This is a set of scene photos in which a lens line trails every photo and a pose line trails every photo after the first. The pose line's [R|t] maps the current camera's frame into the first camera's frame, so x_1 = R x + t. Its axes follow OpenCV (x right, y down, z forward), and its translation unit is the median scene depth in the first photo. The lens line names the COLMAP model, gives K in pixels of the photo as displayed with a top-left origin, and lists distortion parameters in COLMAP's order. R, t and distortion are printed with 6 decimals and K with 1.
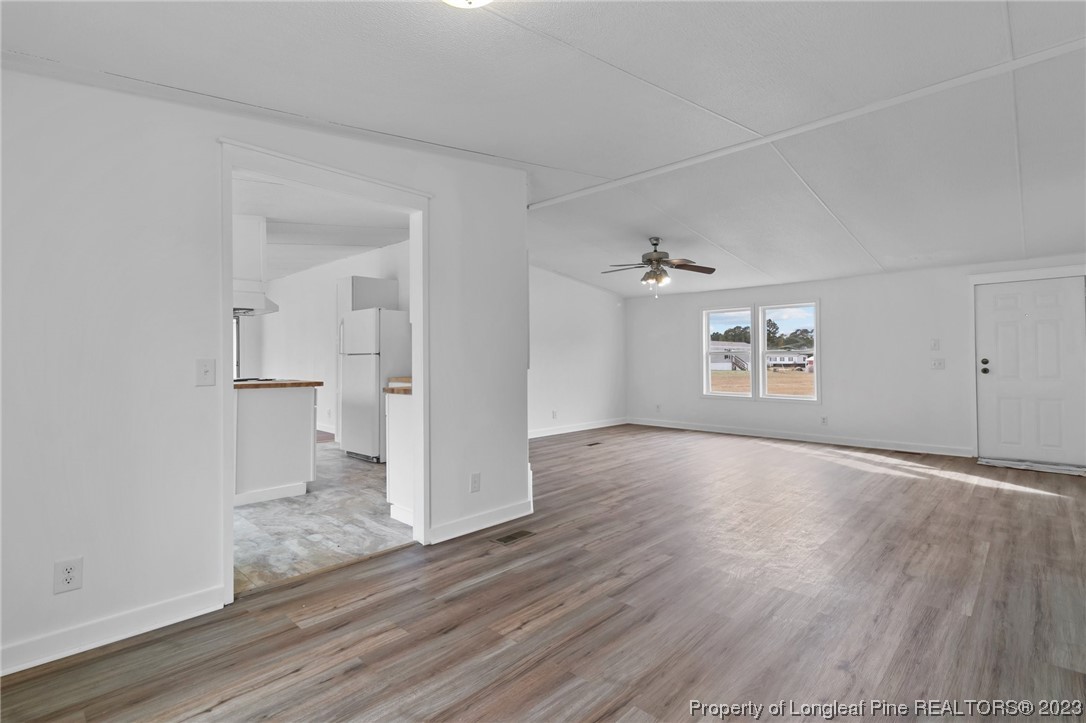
lens RADIAL K [[515.4, 0, 539.4], [0, 515.4, 355.1], [0, 0, 1]] dist [0.001272, 0.000342]
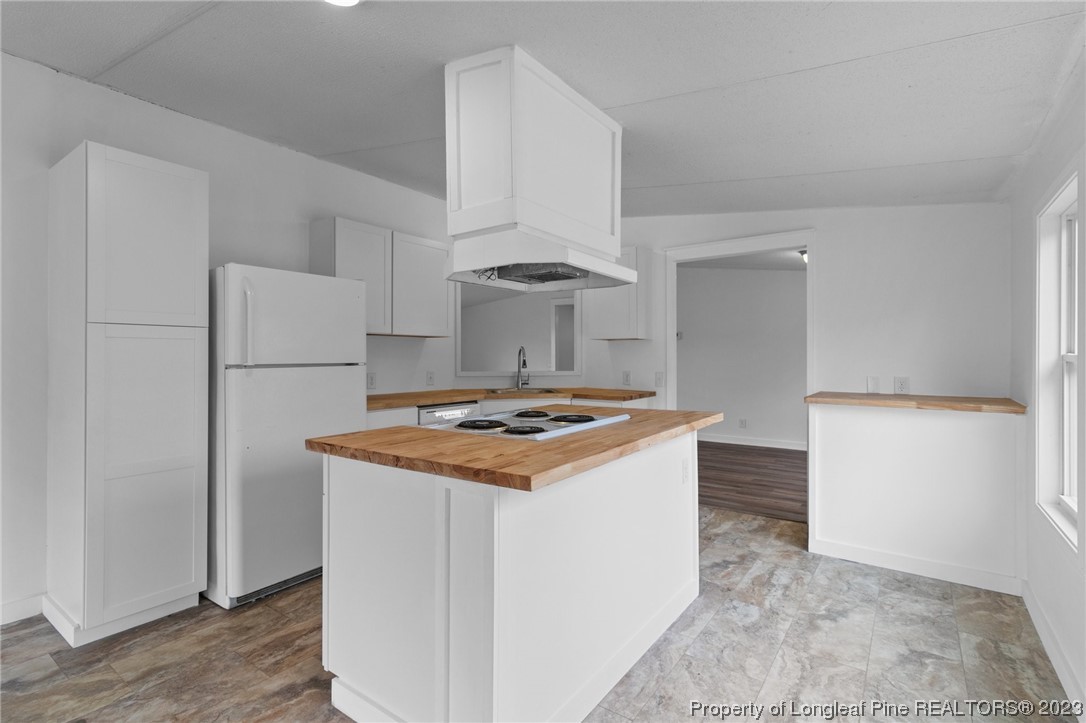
lens RADIAL K [[515.4, 0, 539.4], [0, 515.4, 355.1], [0, 0, 1]] dist [0.001272, 0.000342]
pose [[-0.136719, 0.005526, 0.990595, -1.524004], [-0.005508, 0.999965, -0.006338, -0.015177], [-0.990595, -0.006323, -0.136683, 1.513755]]
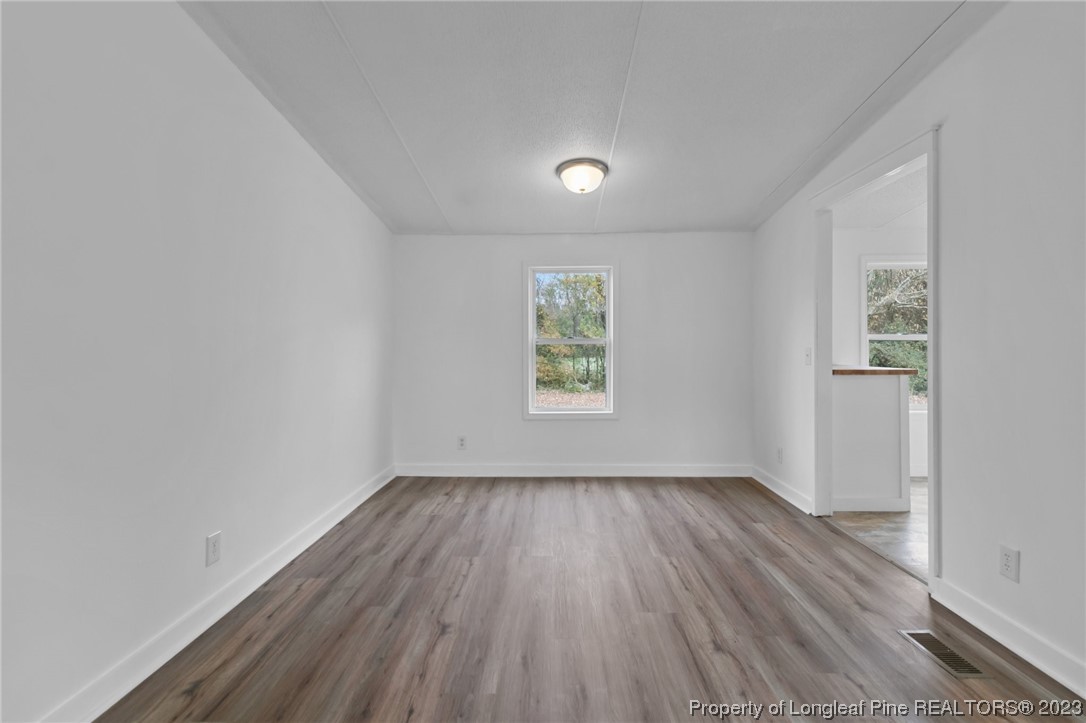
lens RADIAL K [[508.3, 0, 541.4], [0, 508.3, 351.4], [0, 0, 1]] dist [0.002716, 0.000024]
pose [[-0.738531, 0.009051, -0.674159, 0.678335], [0.008304, 0.999956, 0.004328, 0.005424], [0.674169, -0.002401, -0.738573, 1.131531]]
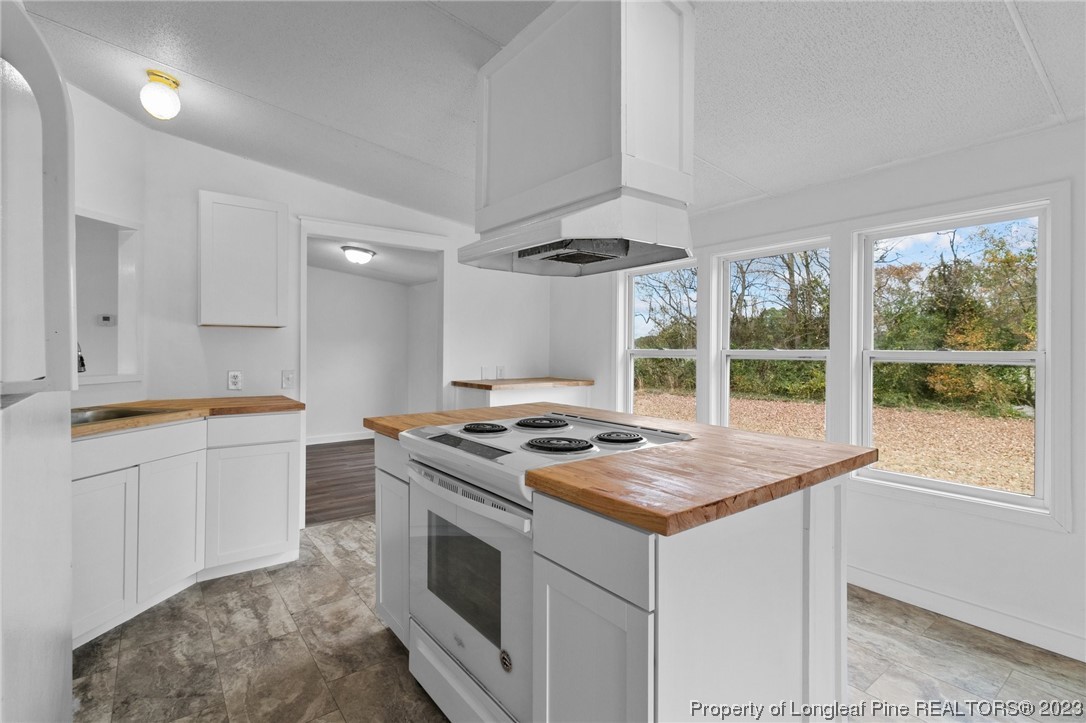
lens RADIAL K [[508.3, 0, 541.4], [0, 508.3, 351.4], [0, 0, 1]] dist [0.002716, 0.000024]
pose [[-0.988550, 0.001266, 0.150890, -0.900730], [0.000712, 0.999993, -0.003724, -0.015497], [-0.150893, -0.003574, -0.988544, 1.980644]]
